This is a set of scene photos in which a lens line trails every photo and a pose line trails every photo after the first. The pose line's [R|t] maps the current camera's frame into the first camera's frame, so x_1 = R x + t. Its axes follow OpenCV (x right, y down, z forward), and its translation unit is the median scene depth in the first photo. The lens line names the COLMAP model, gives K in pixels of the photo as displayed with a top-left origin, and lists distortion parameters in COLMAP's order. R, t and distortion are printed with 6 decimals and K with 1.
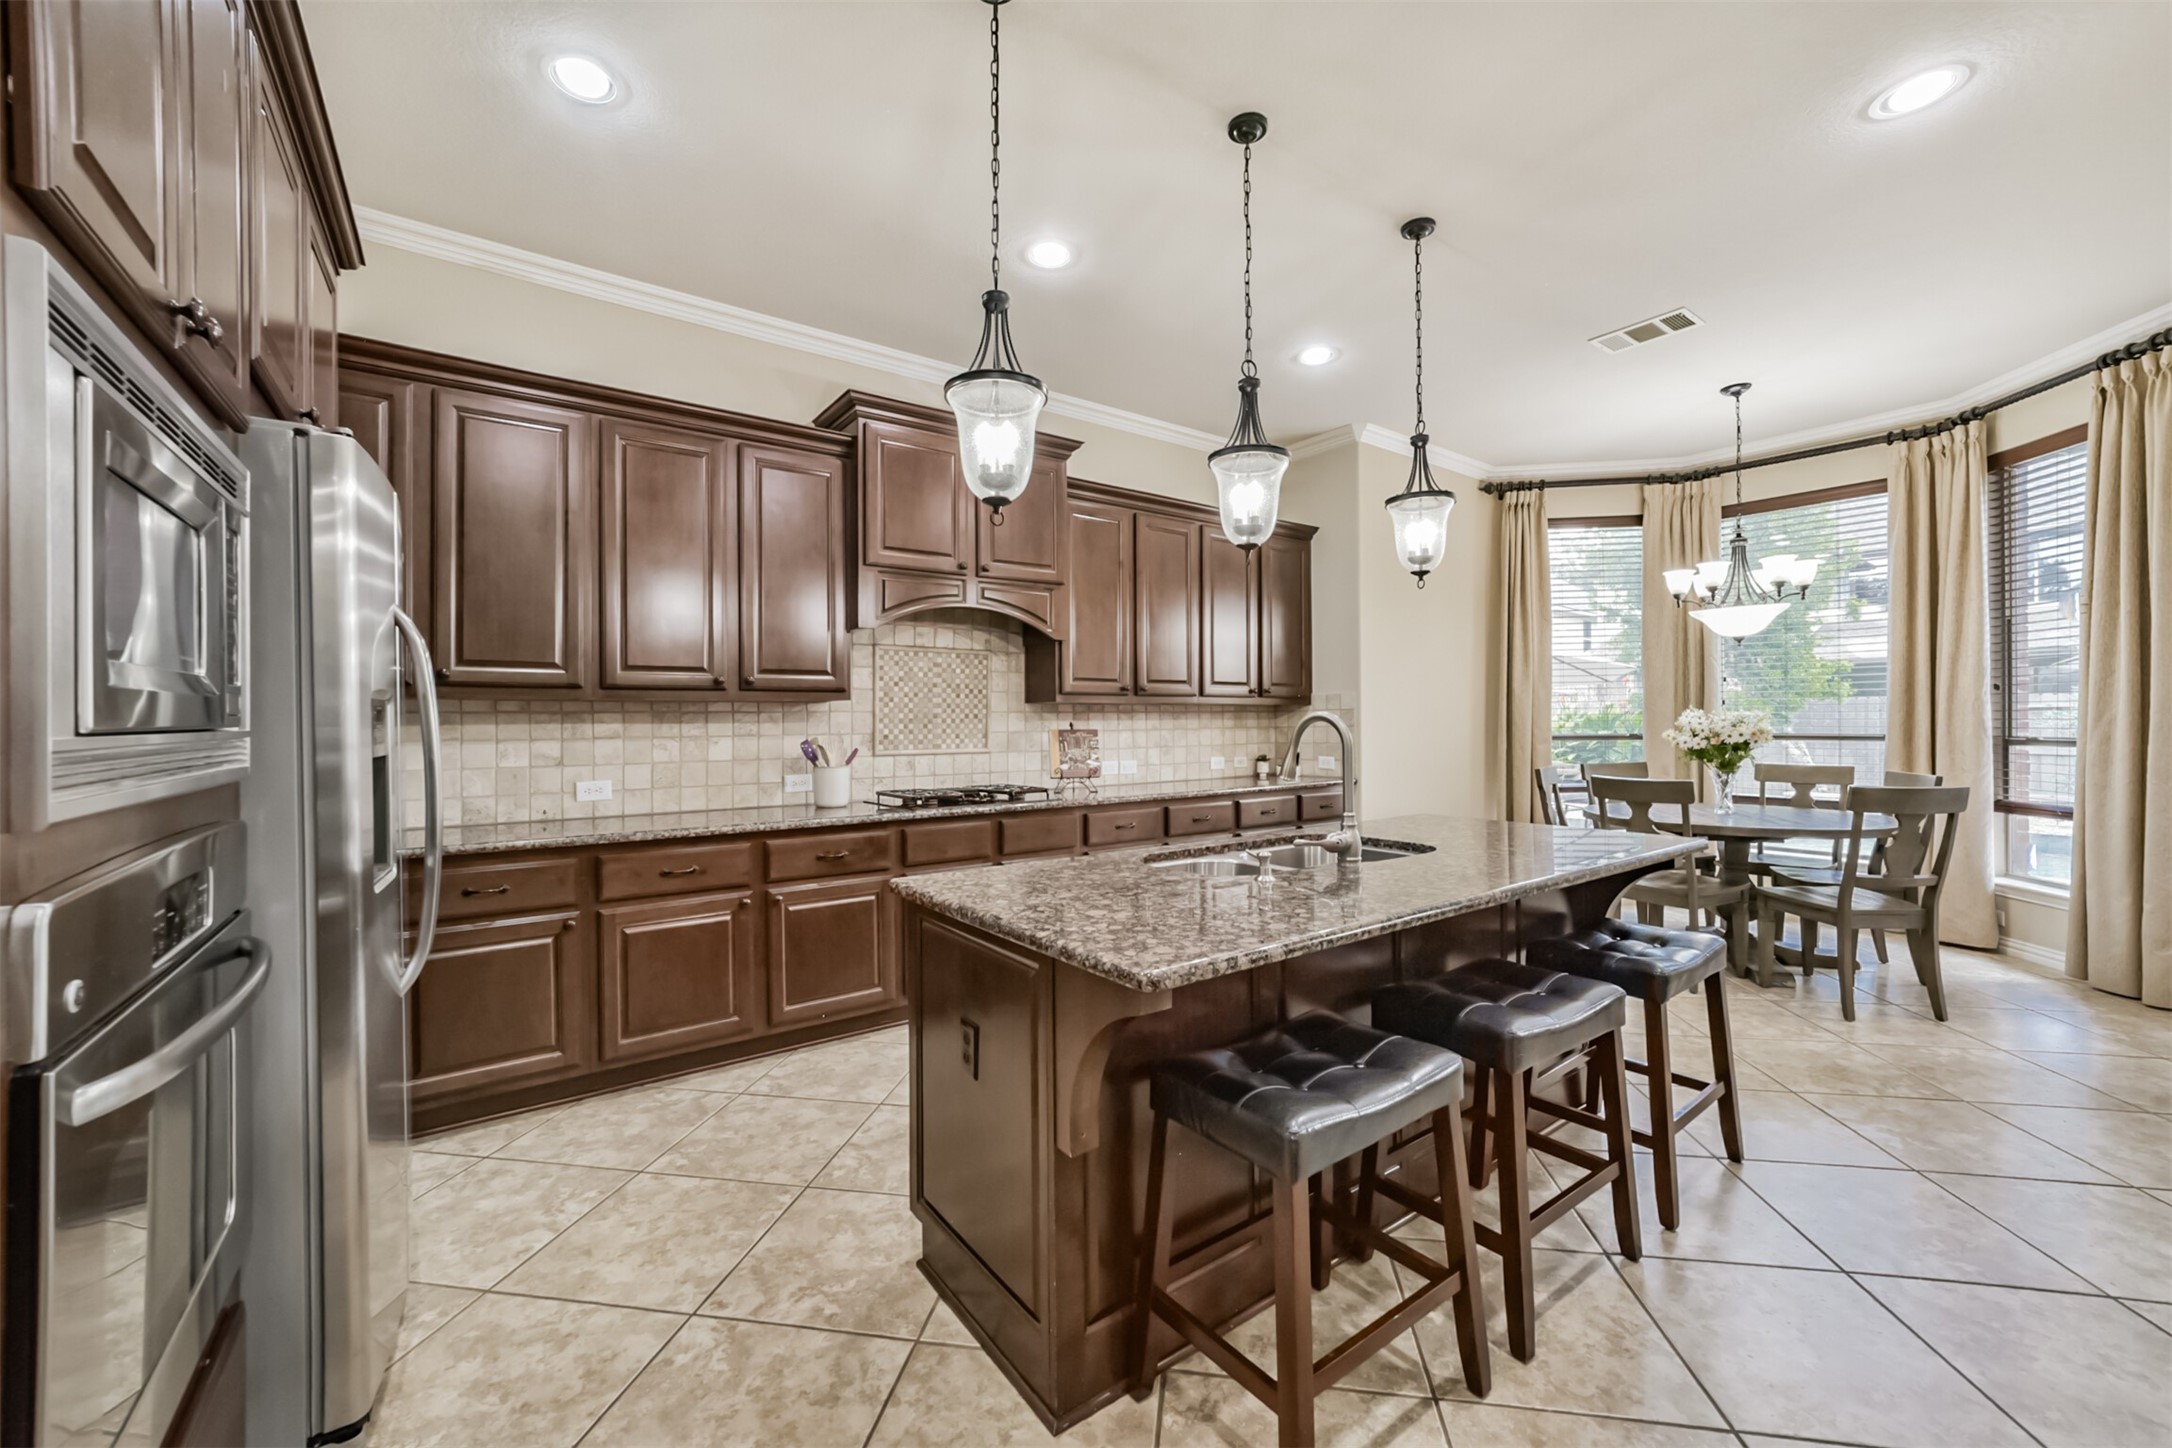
lens RADIAL K [[837.1, 0, 1097.8], [0, 837.1, 722.2], [0, 0, 1]] dist [-0.011719, 0.003053]
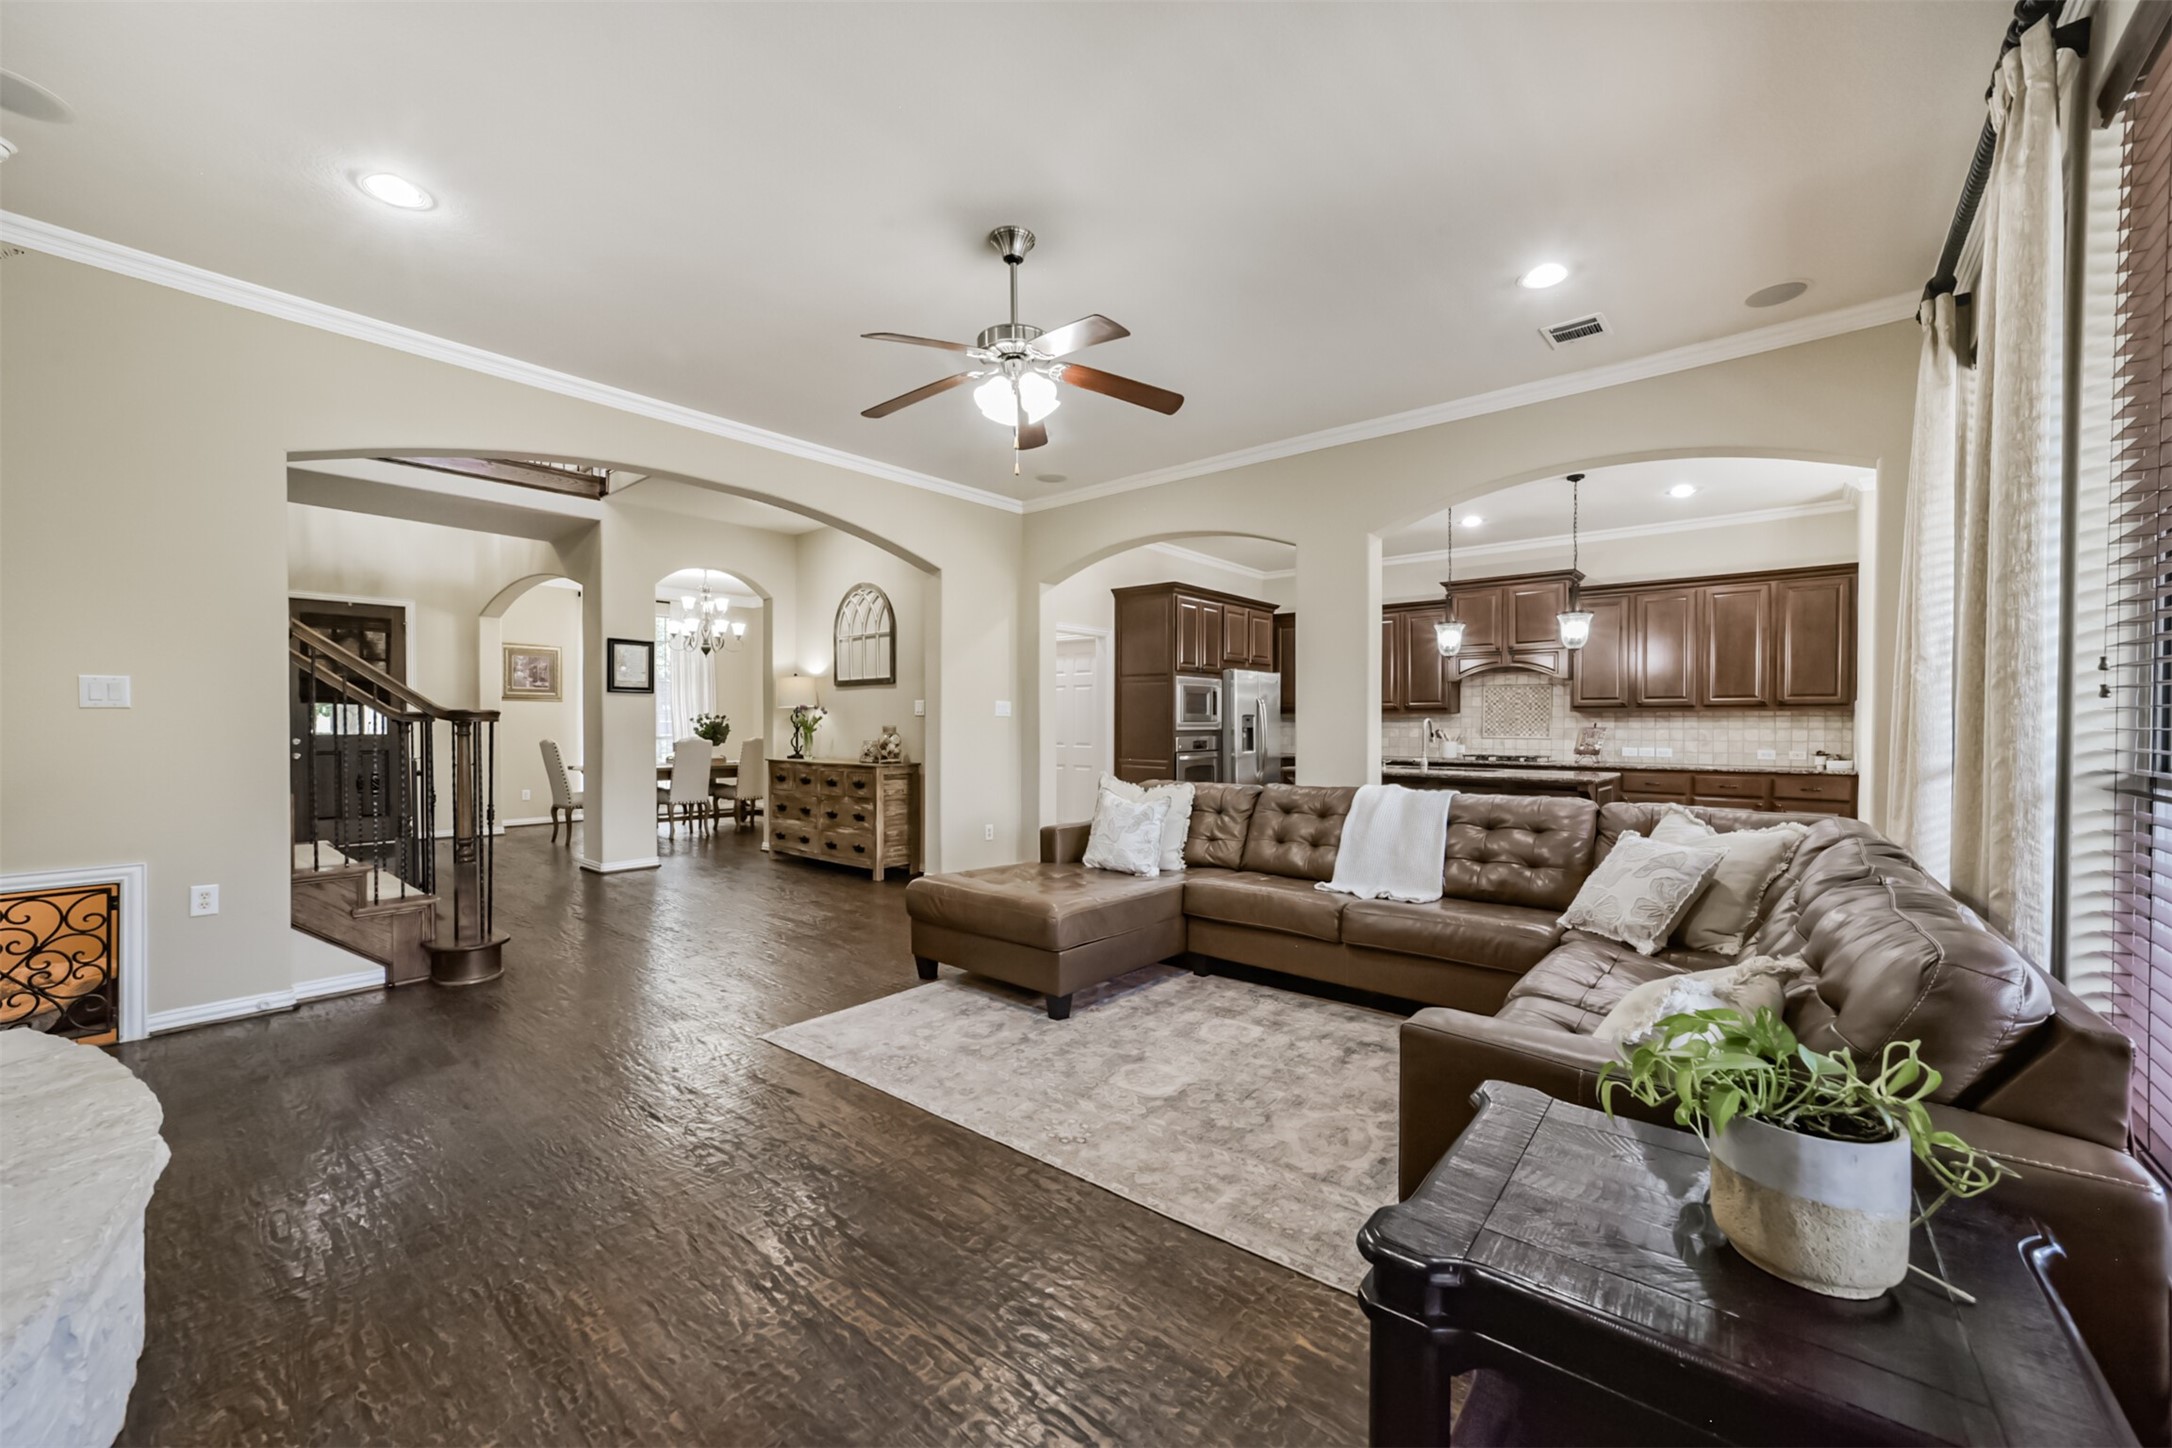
lens RADIAL K [[837.1, 0, 1093.2], [0, 837.1, 728.0], [0, 0, 1]] dist [-0.011719, 0.003053]
pose [[0.234800, 0.009547, -0.971997, 1.420458], [-0.005547, 0.999949, 0.008482, 0.001767], [0.972028, 0.003400, 0.234841, -0.410953]]
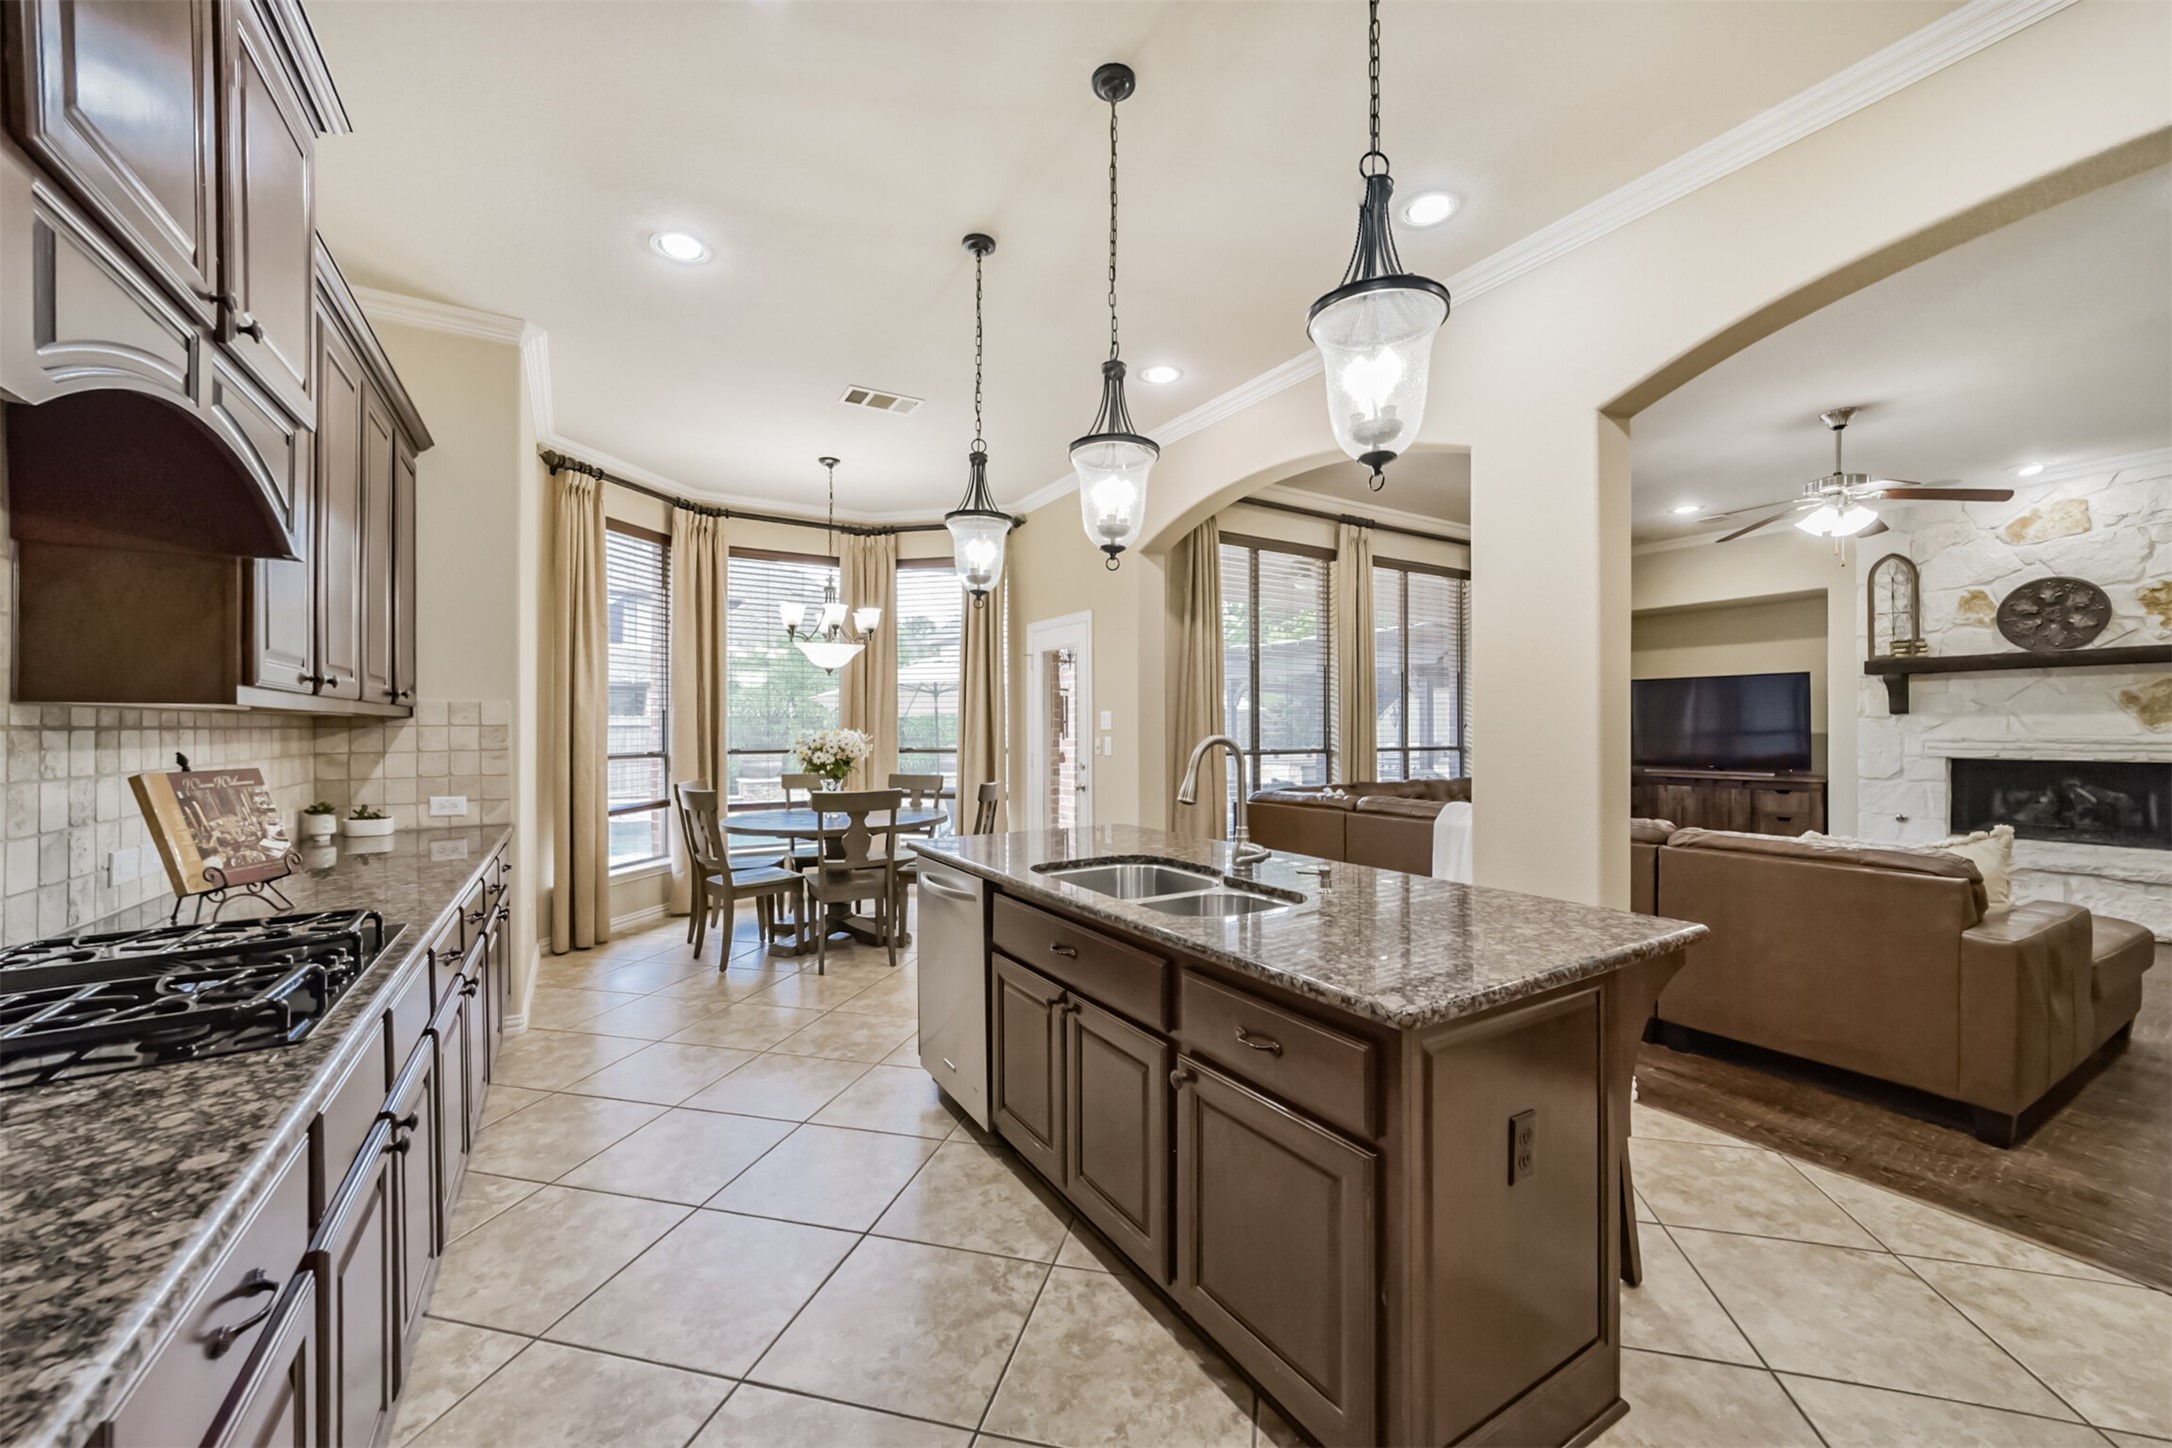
lens RADIAL K [[837.1, 0, 1083.5], [0, 837.1, 727.3], [0, 0, 1]] dist [-0.011719, 0.003053]
pose [[0.097205, 0.006386, 0.995244, -0.401894], [0.004046, 0.999969, -0.006811, -0.008340], [-0.995256, 0.004689, 0.097177, 0.535134]]
